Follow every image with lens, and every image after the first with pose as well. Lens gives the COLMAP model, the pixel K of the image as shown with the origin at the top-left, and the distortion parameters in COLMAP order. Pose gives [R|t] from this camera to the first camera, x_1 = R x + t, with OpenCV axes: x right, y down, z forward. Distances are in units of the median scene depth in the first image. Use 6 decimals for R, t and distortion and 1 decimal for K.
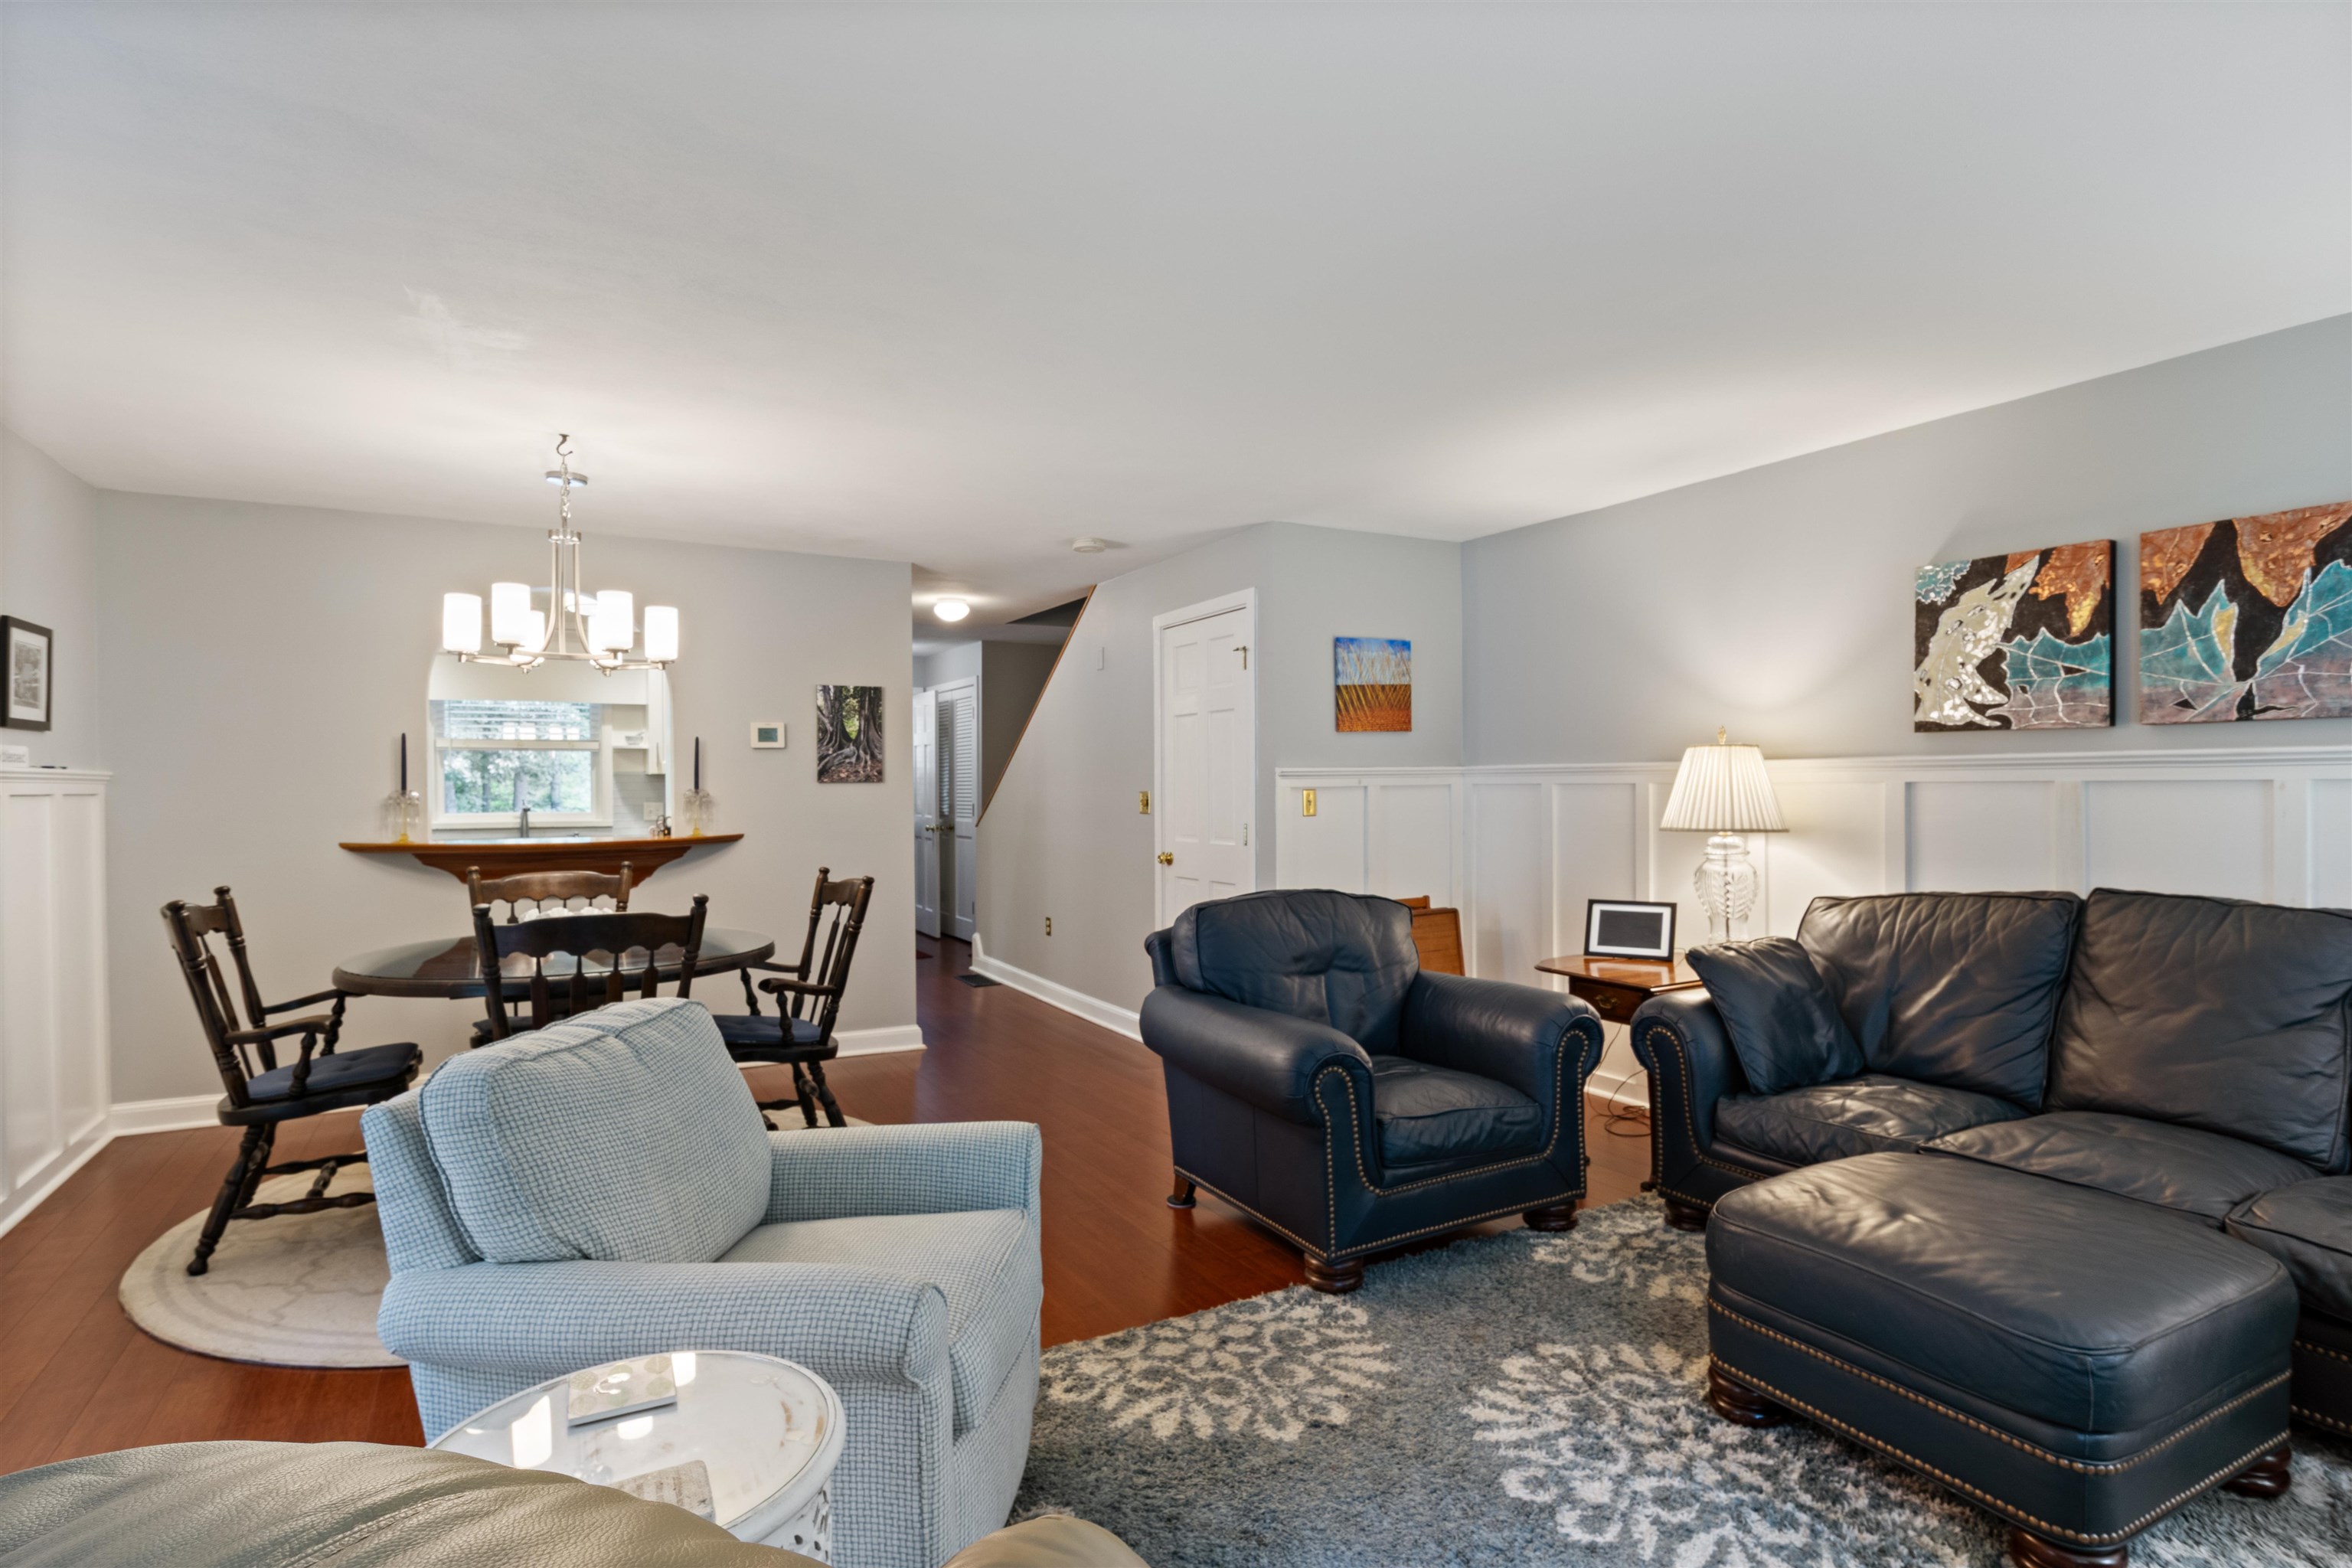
lens RADIAL K [[1183.9, 0, 1175.5], [0, 1183.9, 794.7], [0, 0, 1]] dist [-0.003769, -0.000384]
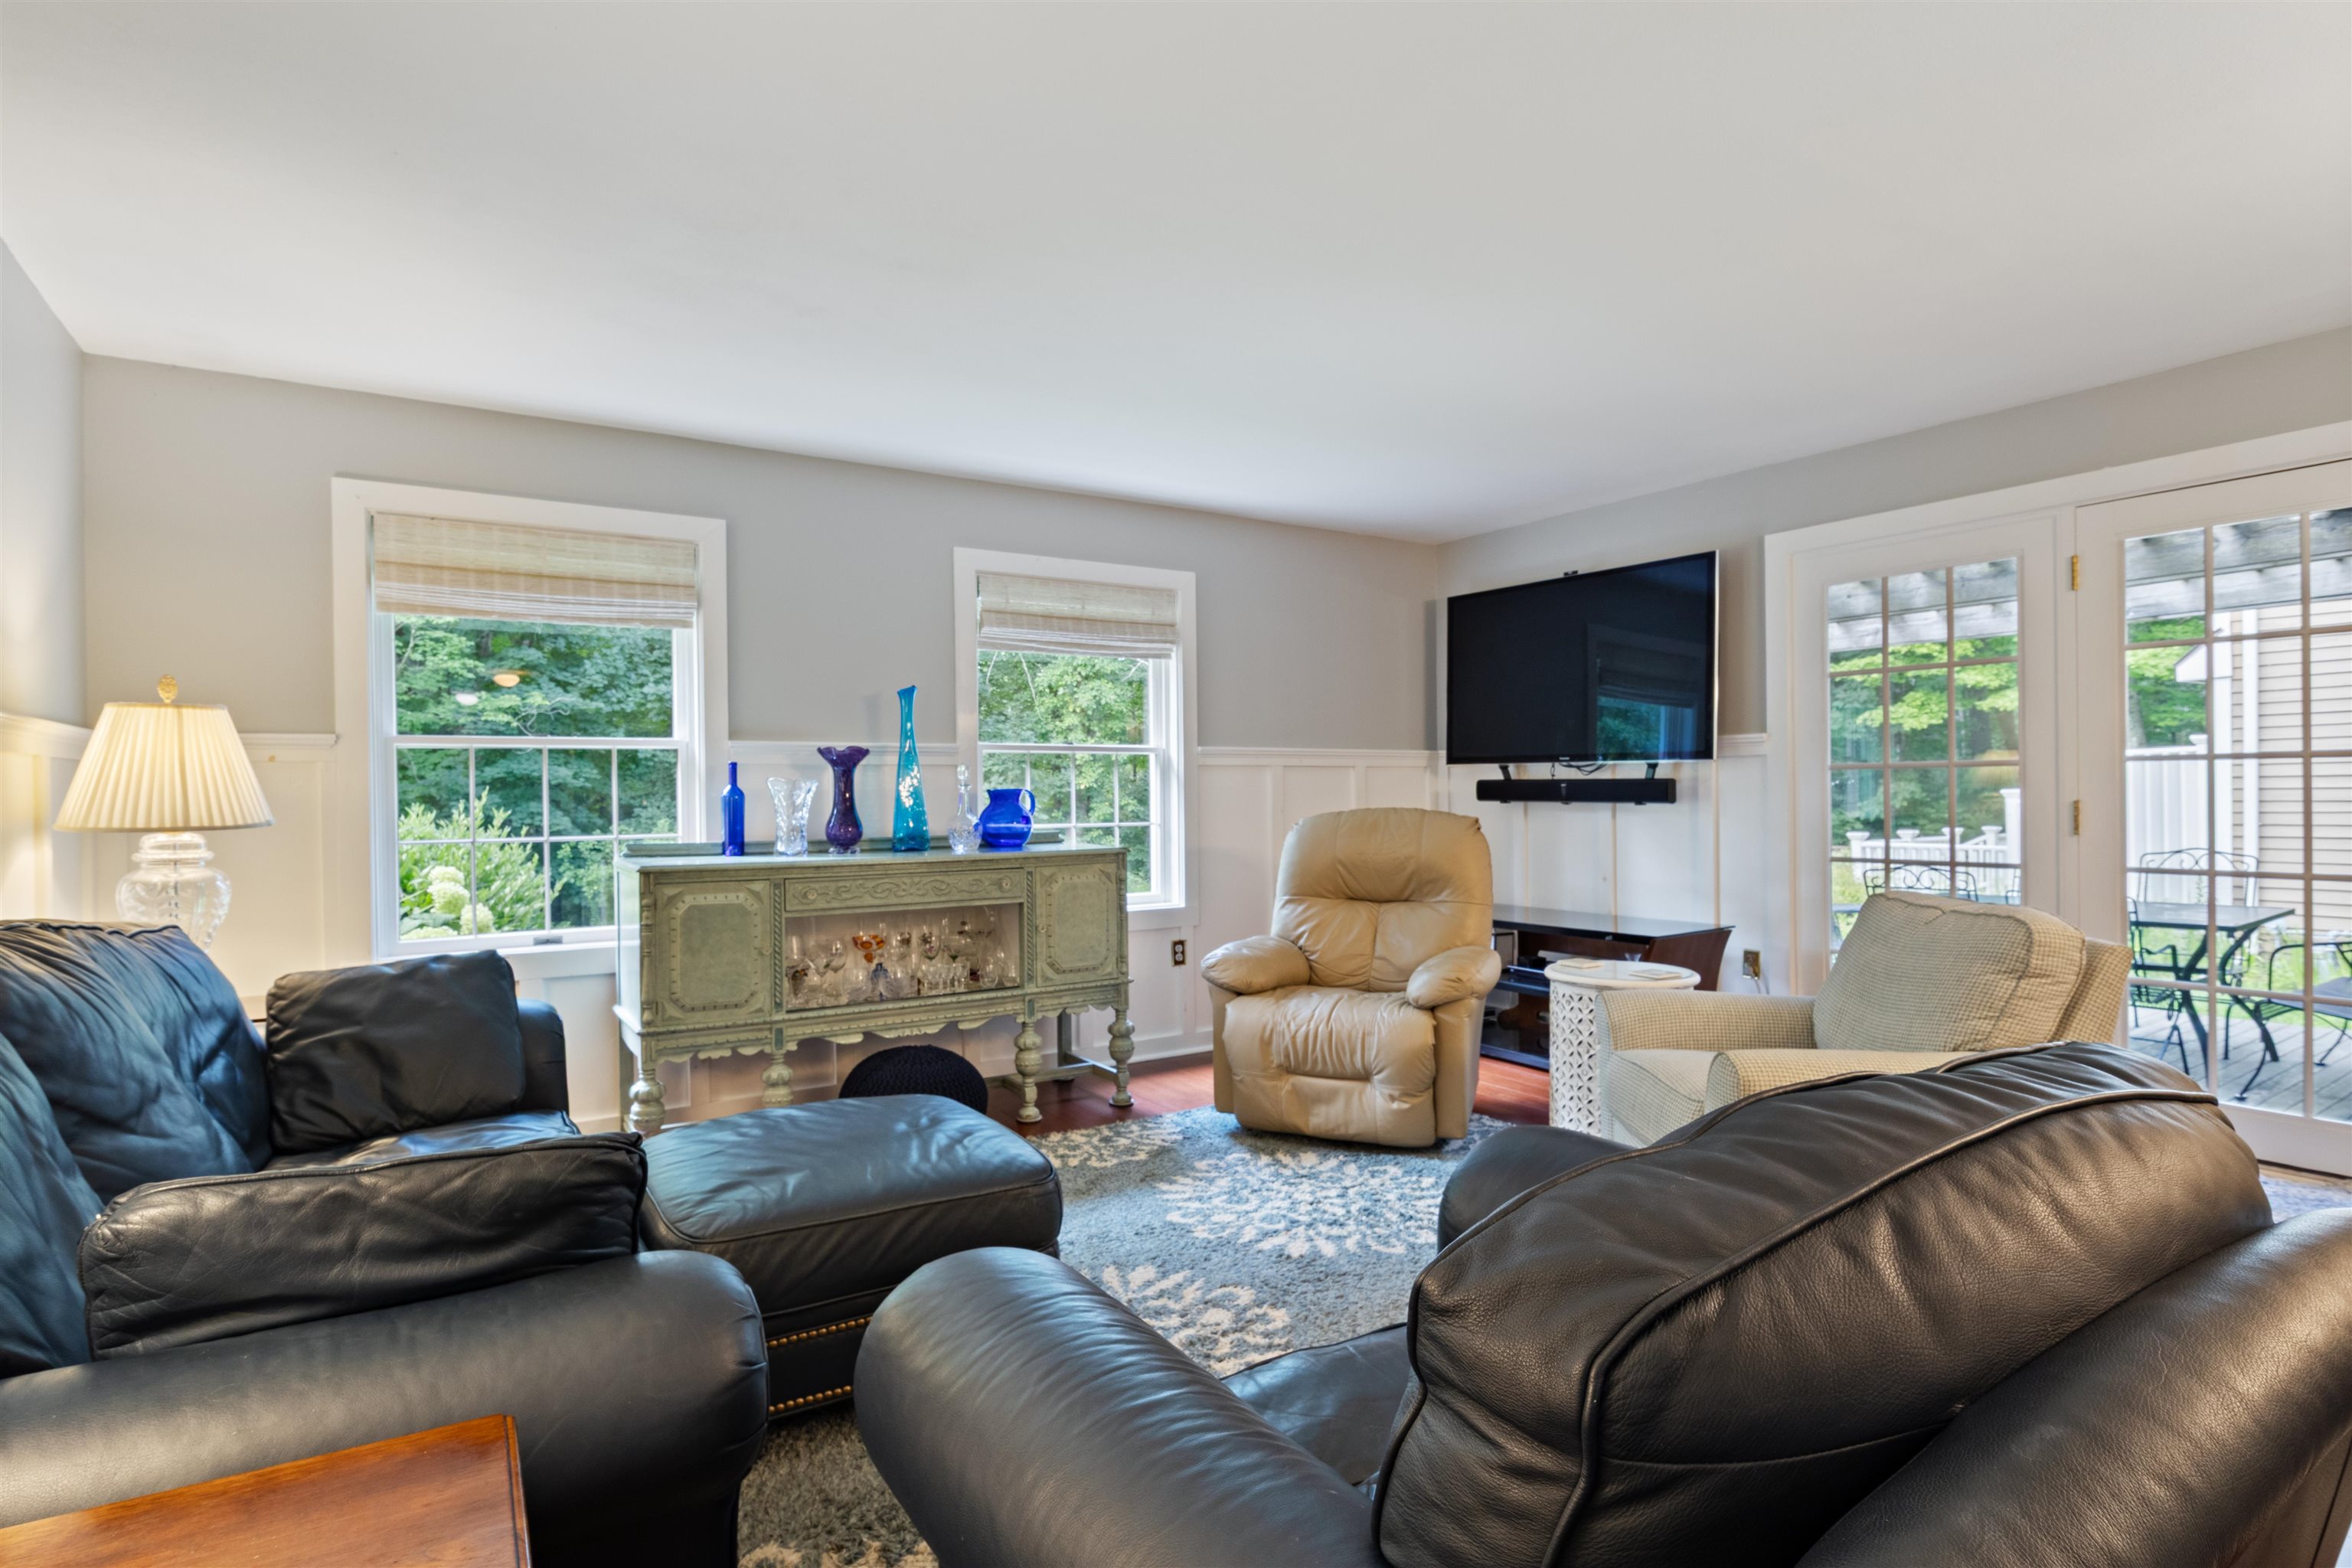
lens RADIAL K [[1183.9, 0, 1175.5], [0, 1183.9, 794.7], [0, 0, 1]] dist [-0.003769, -0.000384]
pose [[-0.997594, 0.020068, -0.066356, 0.223802], [0.019428, 0.999758, 0.010278, 0.019273], [0.066546, 0.008964, -0.997743, 1.059200]]
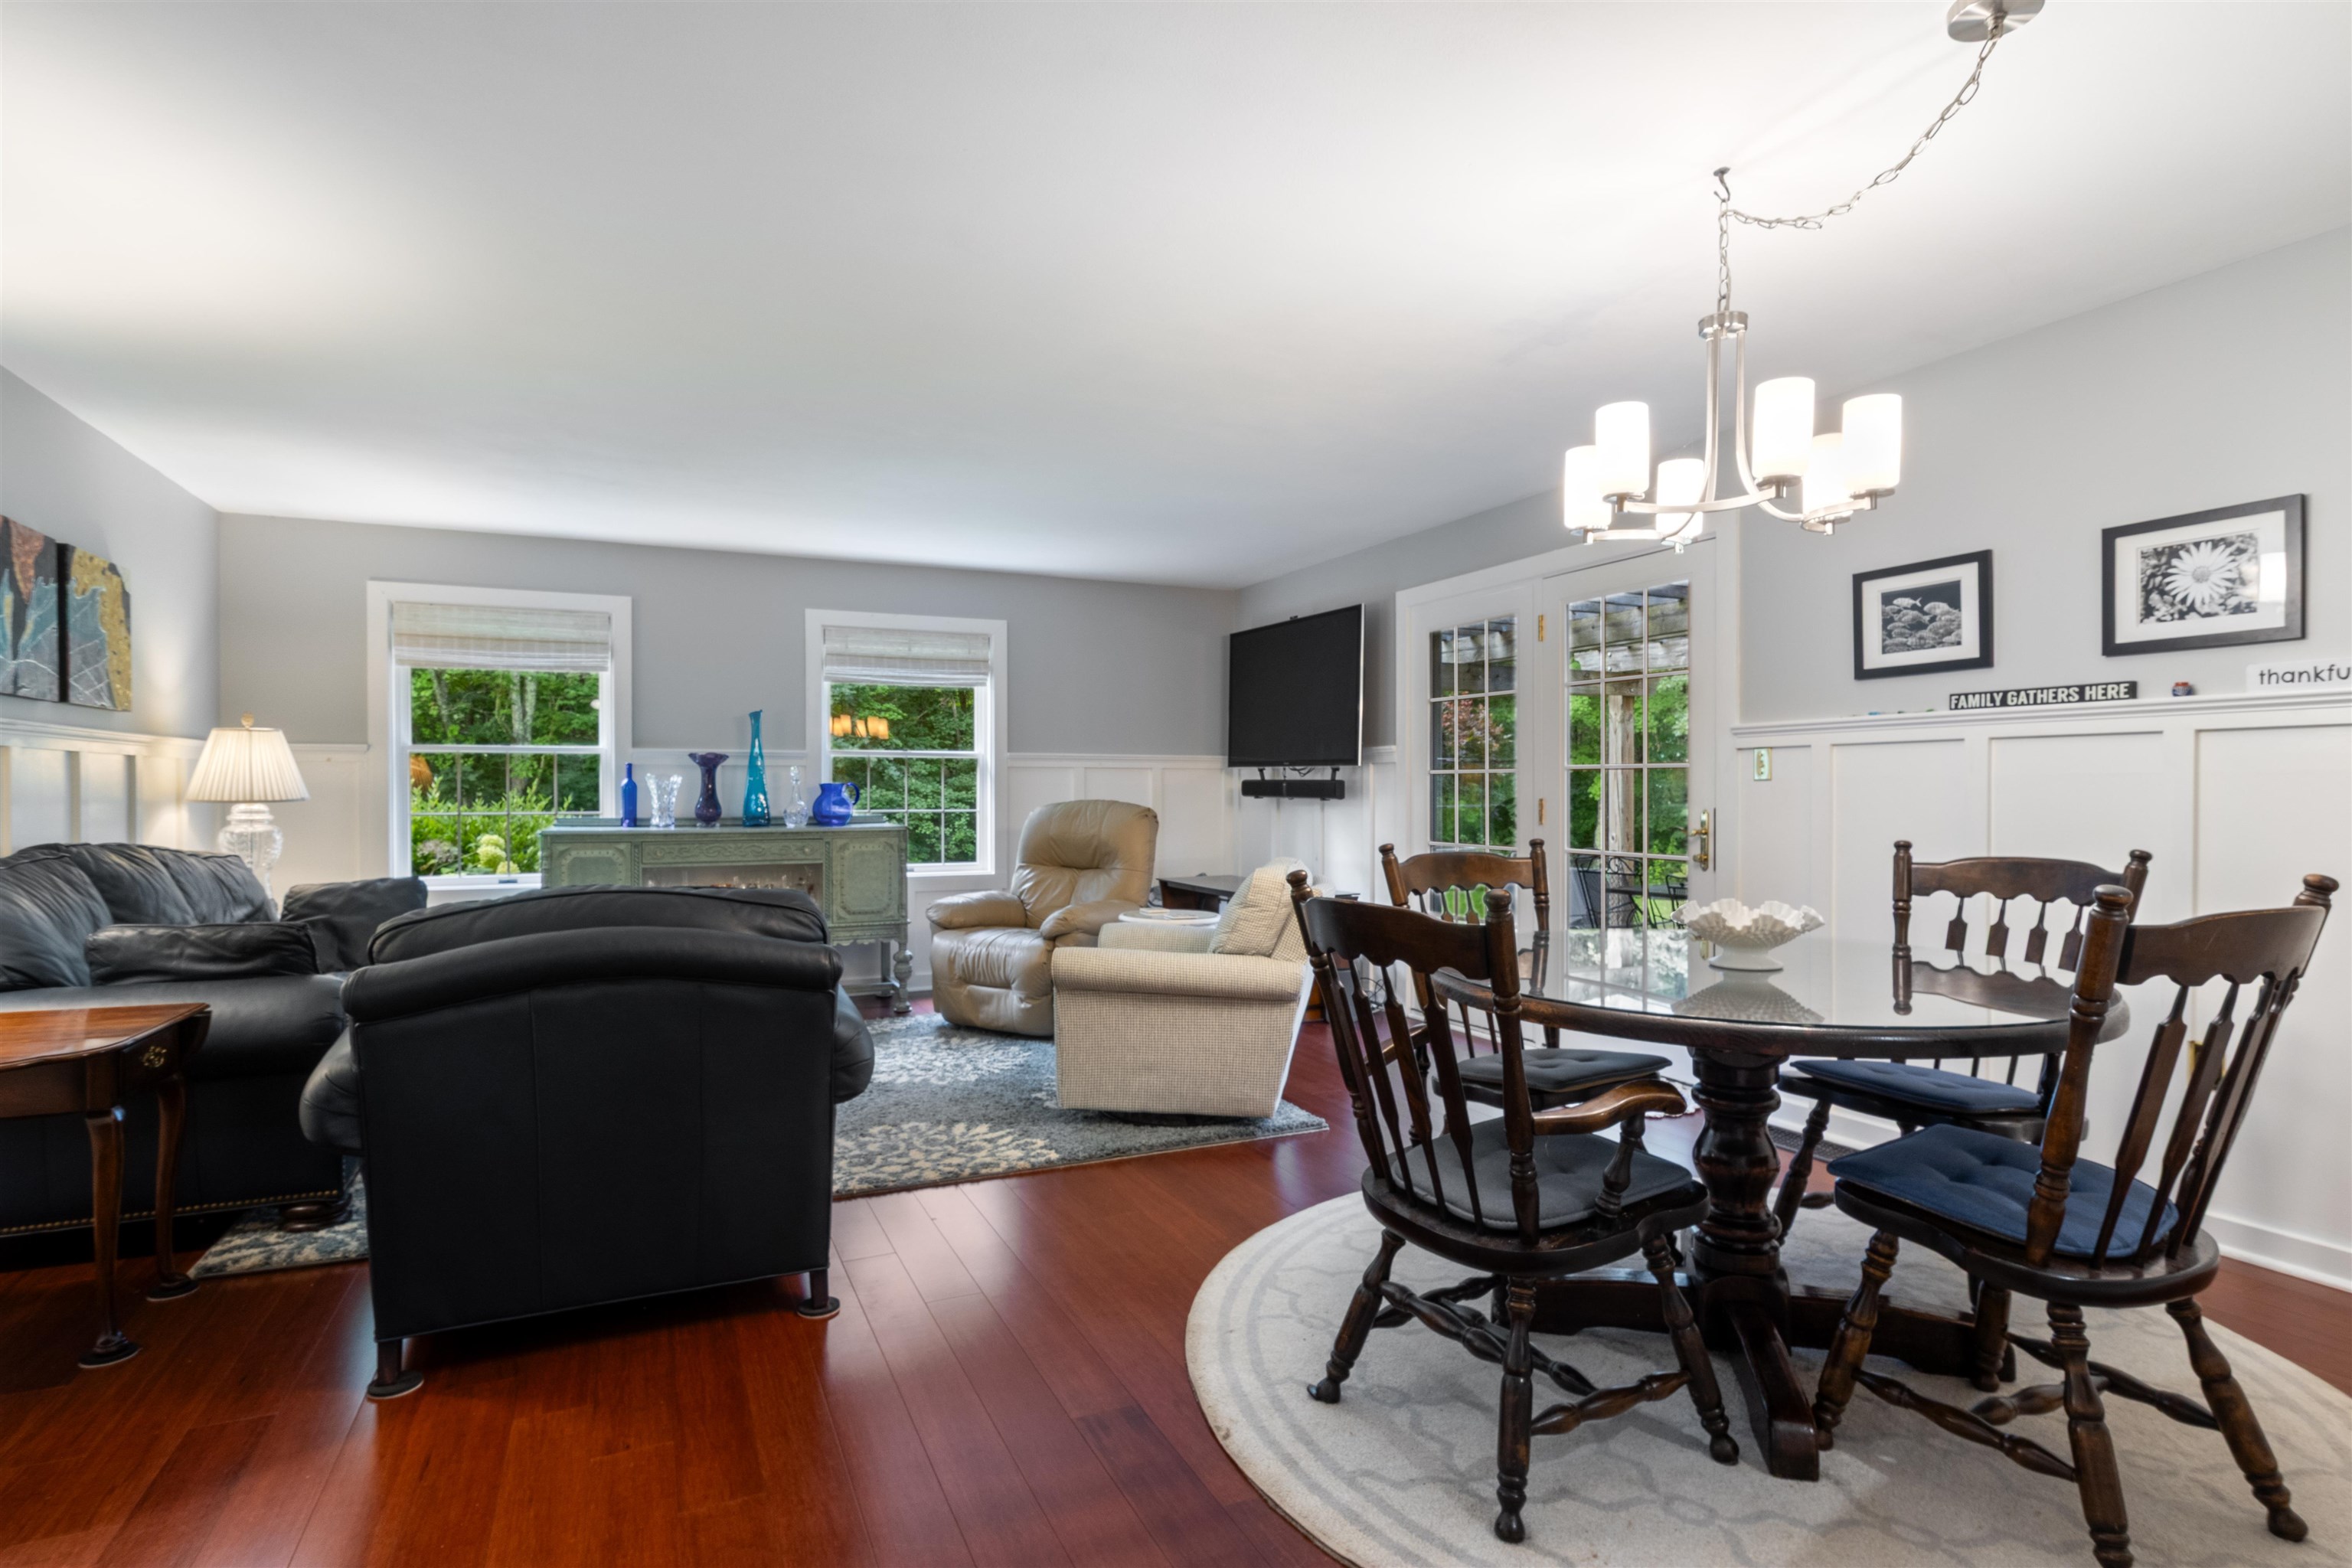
lens RADIAL K [[1172.8, 0, 1172.2], [0, 1172.8, 792.2], [0, 0, 1]] dist [0.000061, -0.000256]
pose [[-0.996799, 0.009375, 0.079400, -0.221810], [0.010145, 0.999905, 0.009303, 0.023796], [-0.079305, 0.010079, -0.996799, 1.406015]]
